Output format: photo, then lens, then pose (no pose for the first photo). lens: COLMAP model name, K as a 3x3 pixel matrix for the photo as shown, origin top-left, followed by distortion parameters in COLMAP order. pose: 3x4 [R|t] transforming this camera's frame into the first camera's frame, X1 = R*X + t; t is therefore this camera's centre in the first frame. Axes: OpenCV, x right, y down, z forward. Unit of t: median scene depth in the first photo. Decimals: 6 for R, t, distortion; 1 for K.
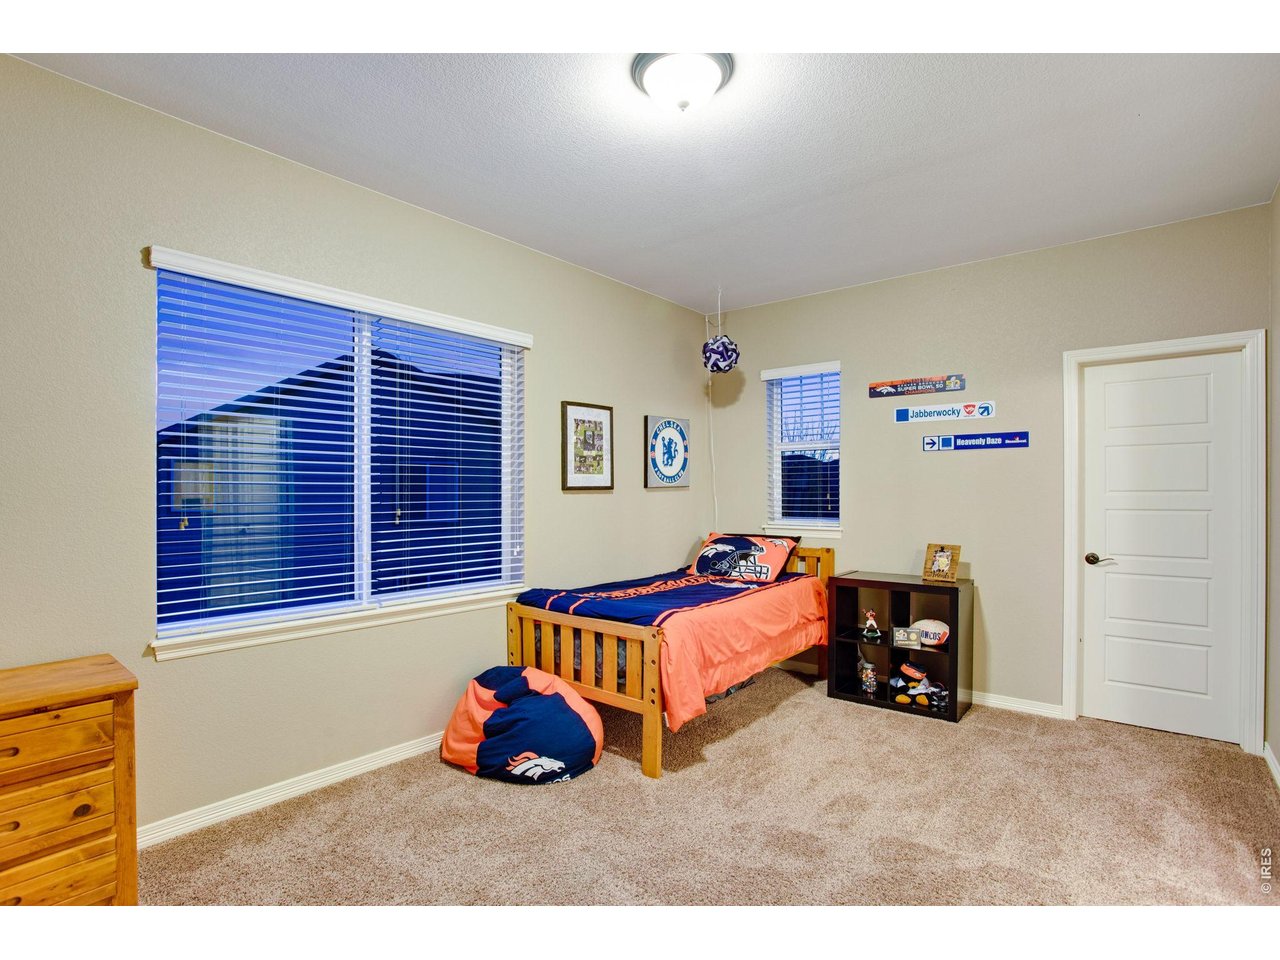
lens RADIAL K [[667.5, 0, 640.0], [0, 667.5, 480.0], [0, 0, 1]] dist [-0.001463, 0.009052]
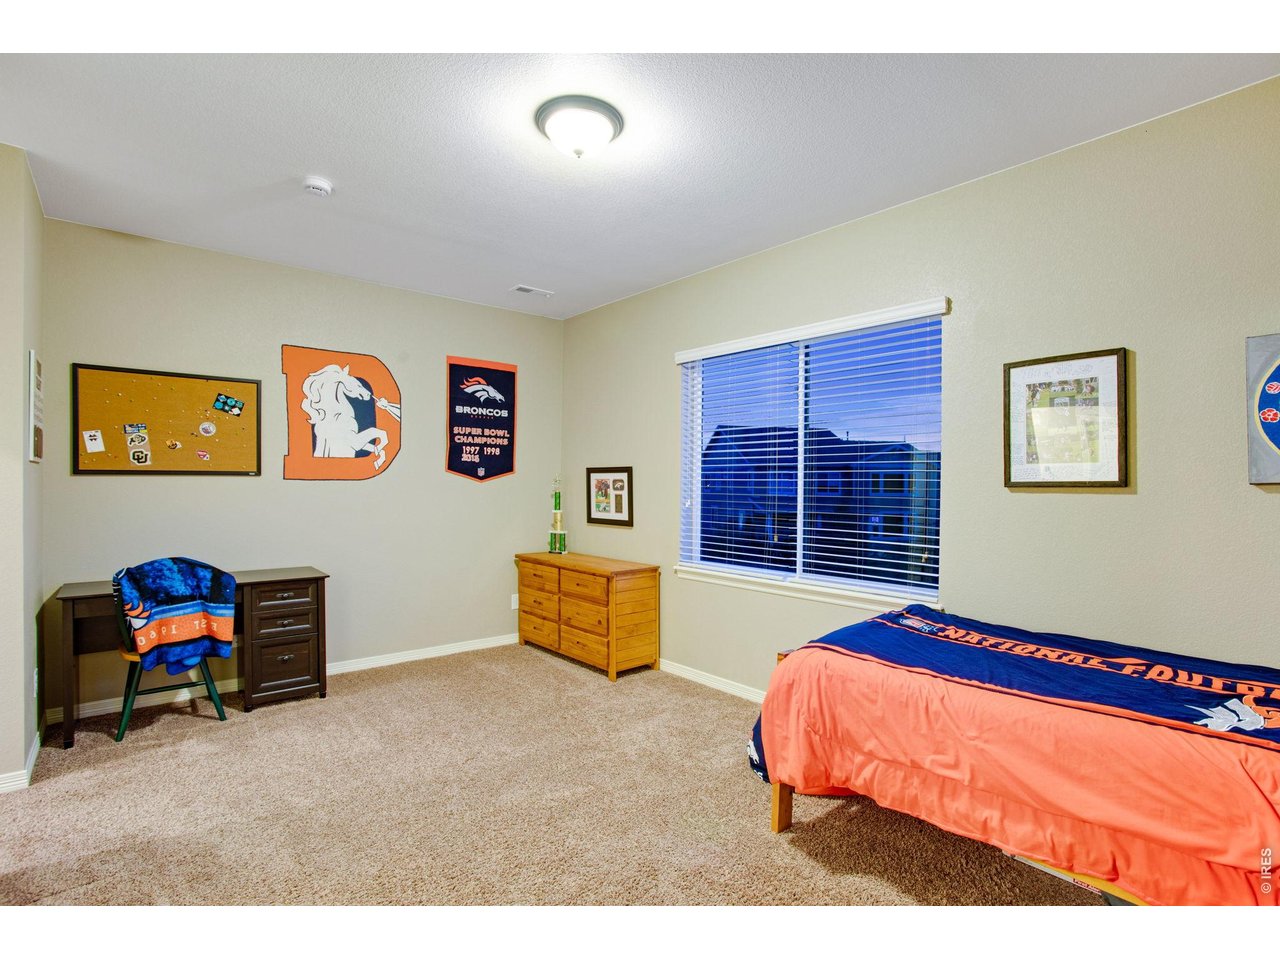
lens RADIAL K [[642.7, 0, 619.7], [0, 642.7, 469.9], [0, 0, 1]] dist [0.001648, 0.000711]
pose [[-0.180869, -0.020432, -0.983295, 0.743787], [0.009849, 0.999696, -0.022584, 0.009755], [0.983458, -0.013769, -0.180613, 0.822125]]
